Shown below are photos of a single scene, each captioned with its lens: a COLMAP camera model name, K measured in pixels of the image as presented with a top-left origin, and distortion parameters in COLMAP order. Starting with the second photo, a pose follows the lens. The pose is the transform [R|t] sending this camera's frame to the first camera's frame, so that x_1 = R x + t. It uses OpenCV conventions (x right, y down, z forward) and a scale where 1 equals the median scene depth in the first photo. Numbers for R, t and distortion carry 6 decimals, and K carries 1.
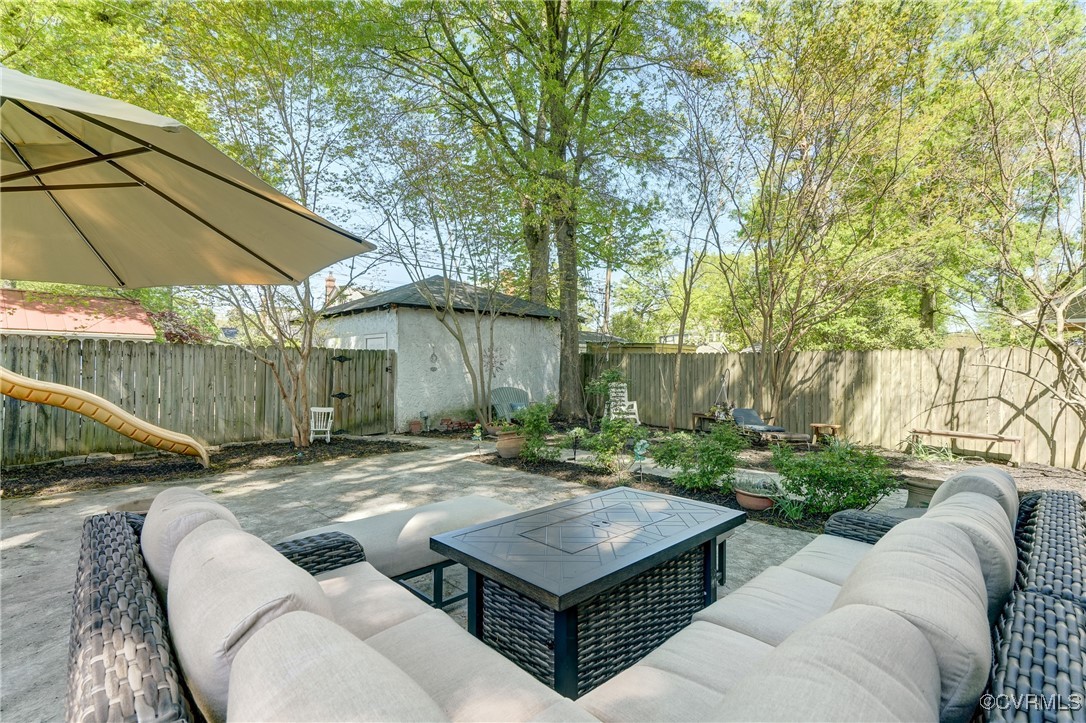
lens RADIAL K [[512.4, 0, 541.3], [0, 512.4, 360.6], [0, 0, 1]] dist [-0.000640, -0.000206]
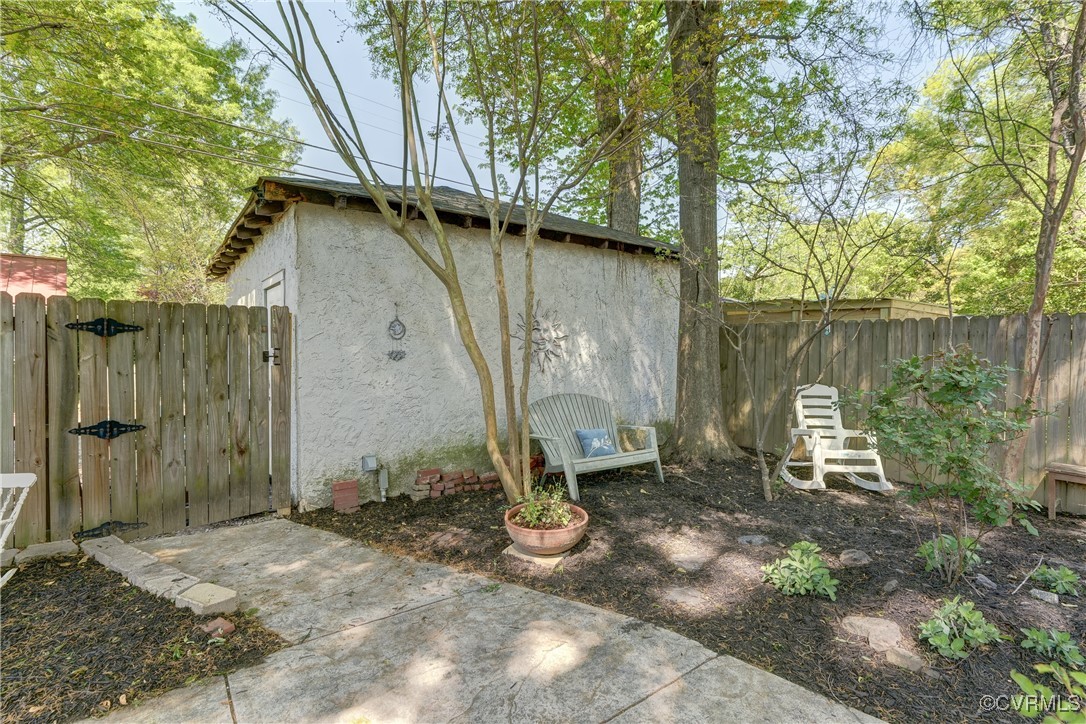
lens RADIAL K [[512.4, 0, 540.1], [0, 512.4, 359.2], [0, 0, 1]] dist [-0.000640, -0.000206]
pose [[0.991992, 0.001518, -0.126292, -0.037508], [0.001435, 0.999728, 0.023281, 0.009855], [0.126293, -0.023276, 0.991720, 0.593864]]
